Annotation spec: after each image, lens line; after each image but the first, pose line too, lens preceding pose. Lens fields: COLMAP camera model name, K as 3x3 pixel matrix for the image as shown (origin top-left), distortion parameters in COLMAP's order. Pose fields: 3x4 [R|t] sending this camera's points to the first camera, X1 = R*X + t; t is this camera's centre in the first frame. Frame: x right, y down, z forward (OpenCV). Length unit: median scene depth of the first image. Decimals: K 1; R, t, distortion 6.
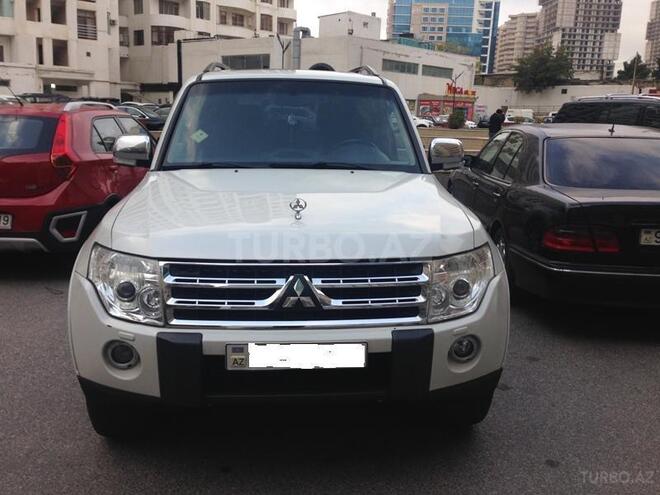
lens RADIAL K [[597.6, 0, 330.0], [0, 597.6, 247.5], [0, 0, 1]] dist [0.039688, 0.002774]
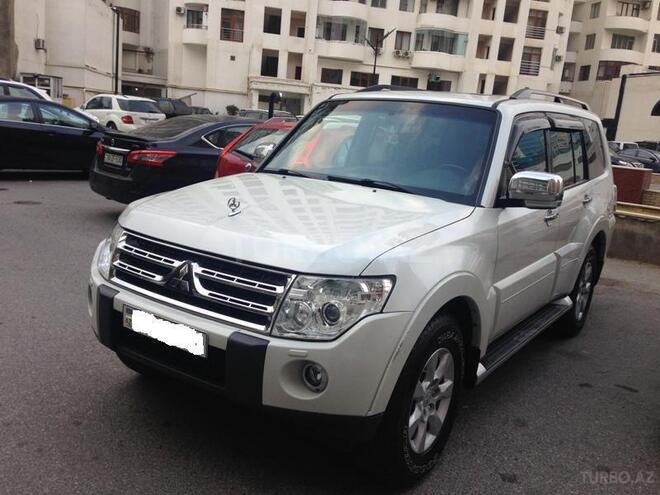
lens RADIAL K [[604.7, 0, 330.0], [0, 604.7, 247.5], [0, 0, 1]] dist [0.002865, -0.013141]
pose [[0.781909, 0.172250, -0.599123, 0.806623], [-0.204151, 0.978825, 0.014980, -0.048183], [0.589017, 0.110599, 0.800517, 0.249718]]
